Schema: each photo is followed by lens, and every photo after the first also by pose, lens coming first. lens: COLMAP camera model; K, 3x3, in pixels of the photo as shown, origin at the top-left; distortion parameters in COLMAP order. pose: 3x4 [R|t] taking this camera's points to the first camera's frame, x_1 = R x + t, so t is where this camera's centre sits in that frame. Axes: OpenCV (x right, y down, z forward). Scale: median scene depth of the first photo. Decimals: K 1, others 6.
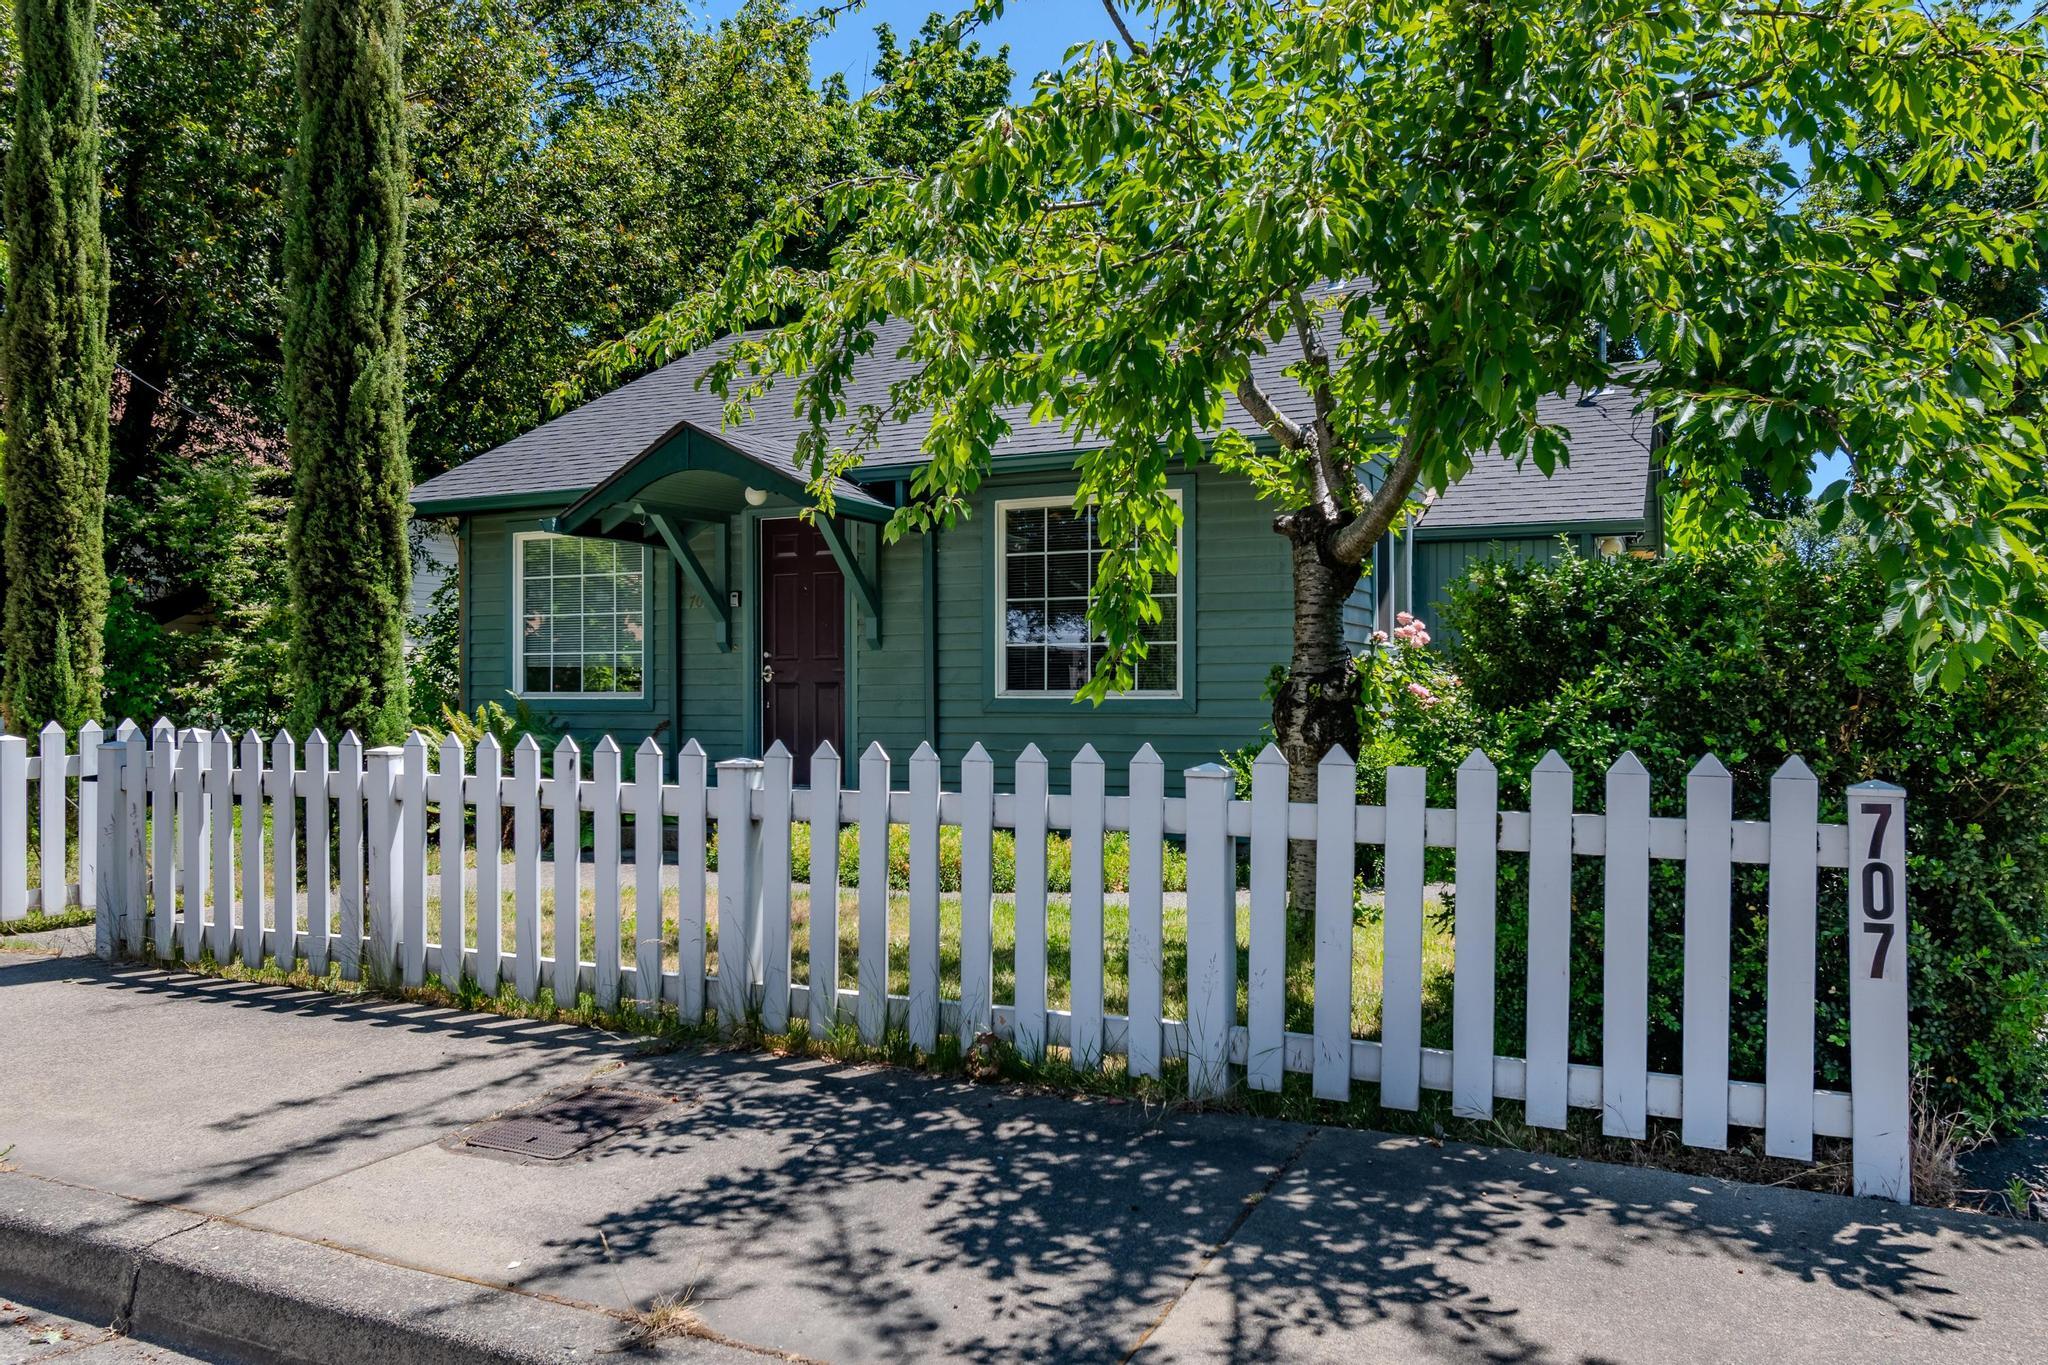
lens RADIAL K [[1523.4, 0, 1026.3], [0, 1523.4, 689.8], [0, 0, 1]] dist [-0.014844, -0.002003]
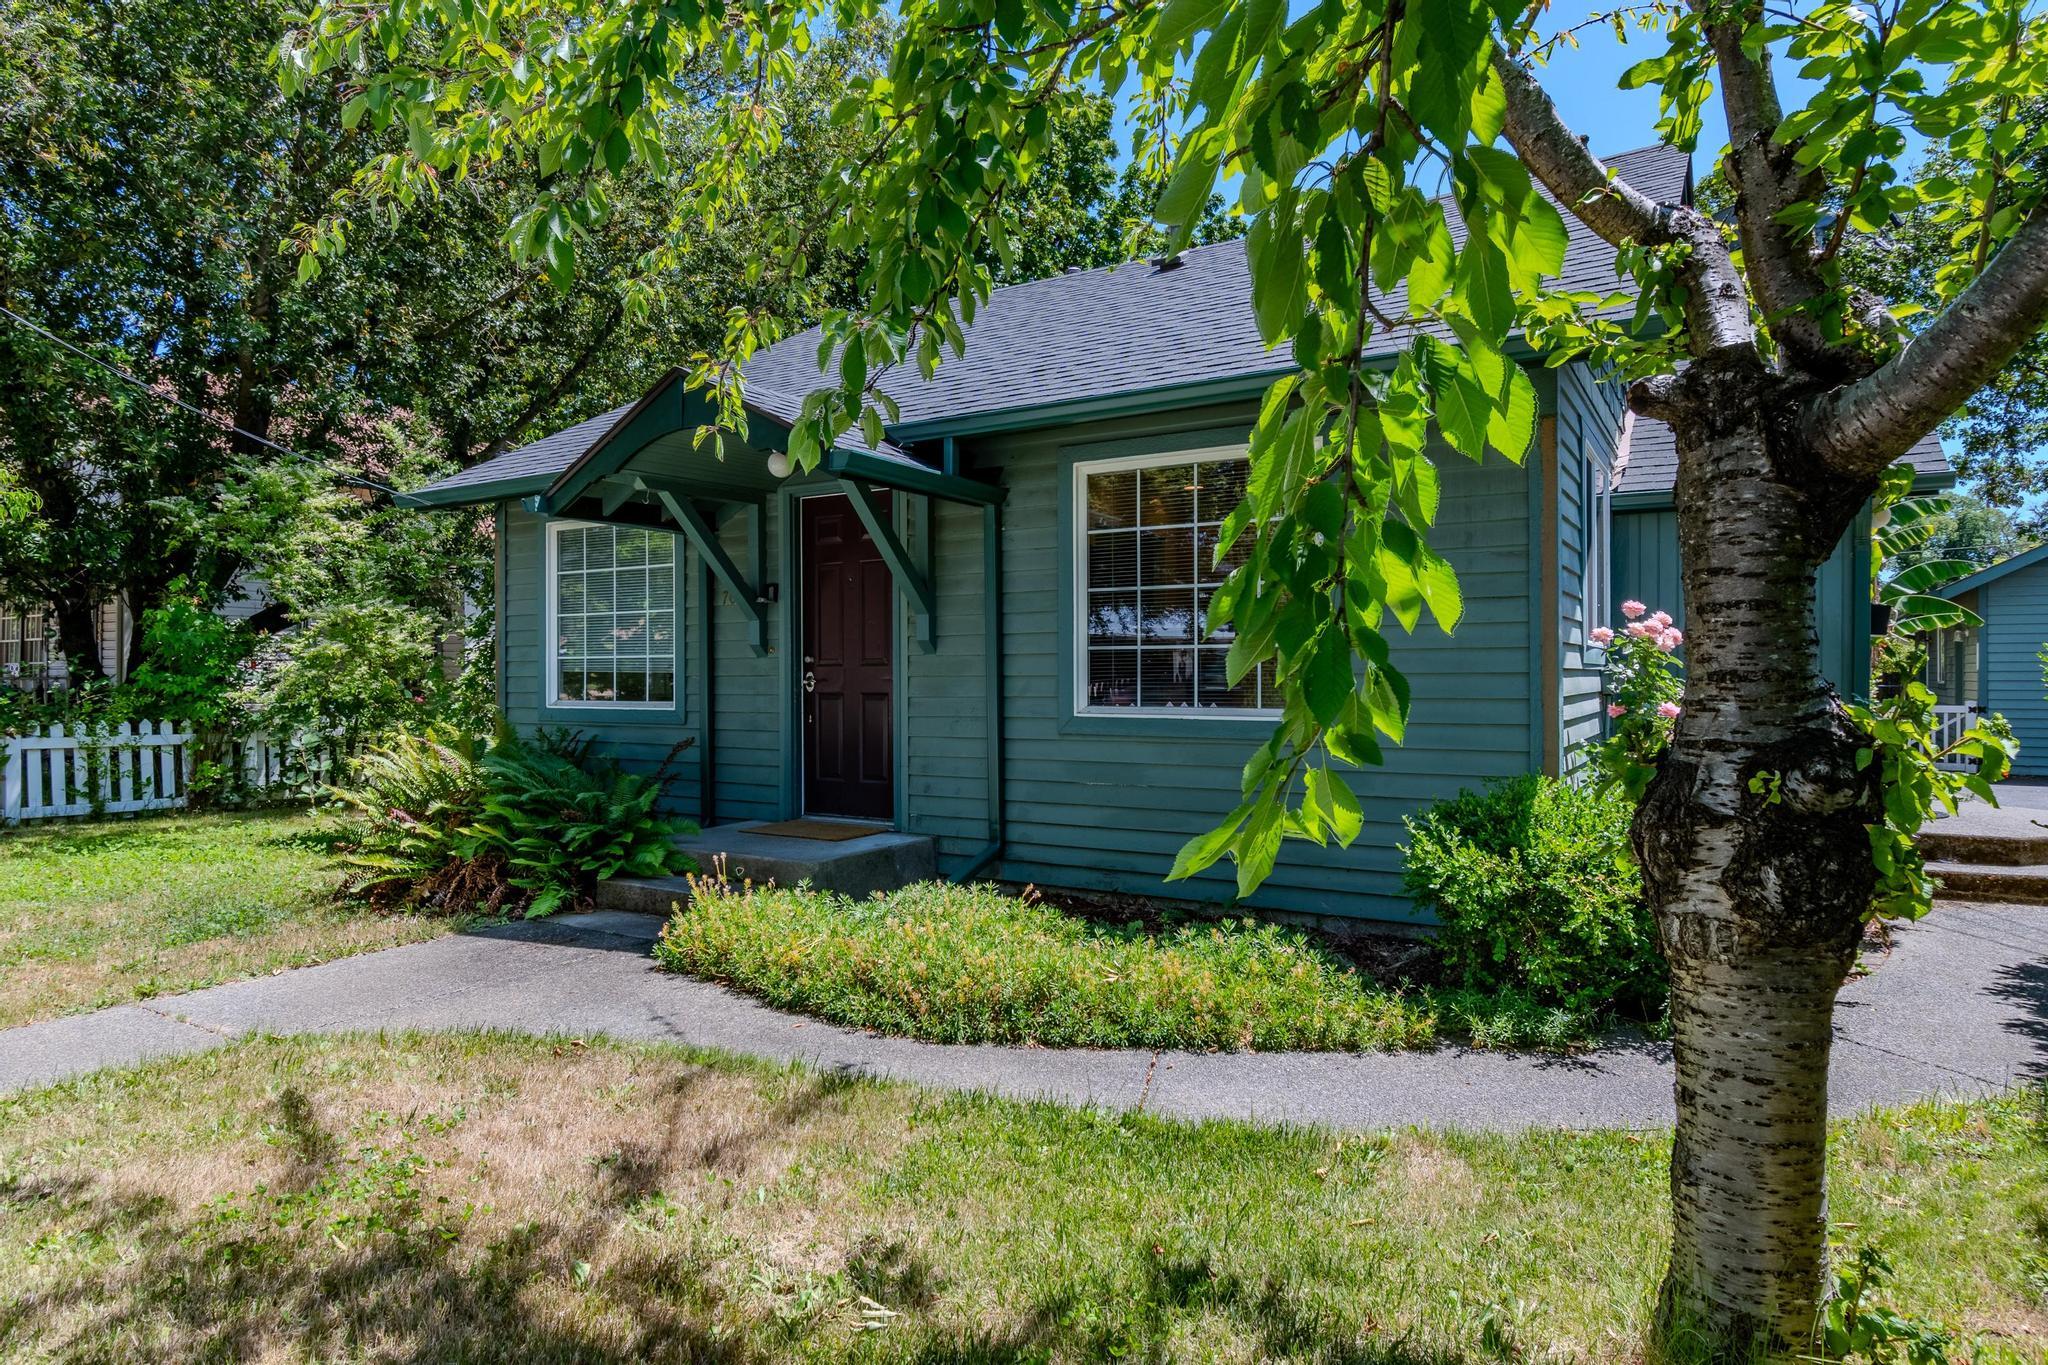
lens RADIAL K [[1103.7, 0, 1018.5], [0, 1103.7, 672.7], [0, 0, 1]] dist [0.006738, 0.000587]
pose [[0.993530, -0.002343, -0.113544, 0.015442], [0.003213, 0.999967, 0.007480, -0.021126], [0.113523, -0.007797, 0.993505, 0.433874]]
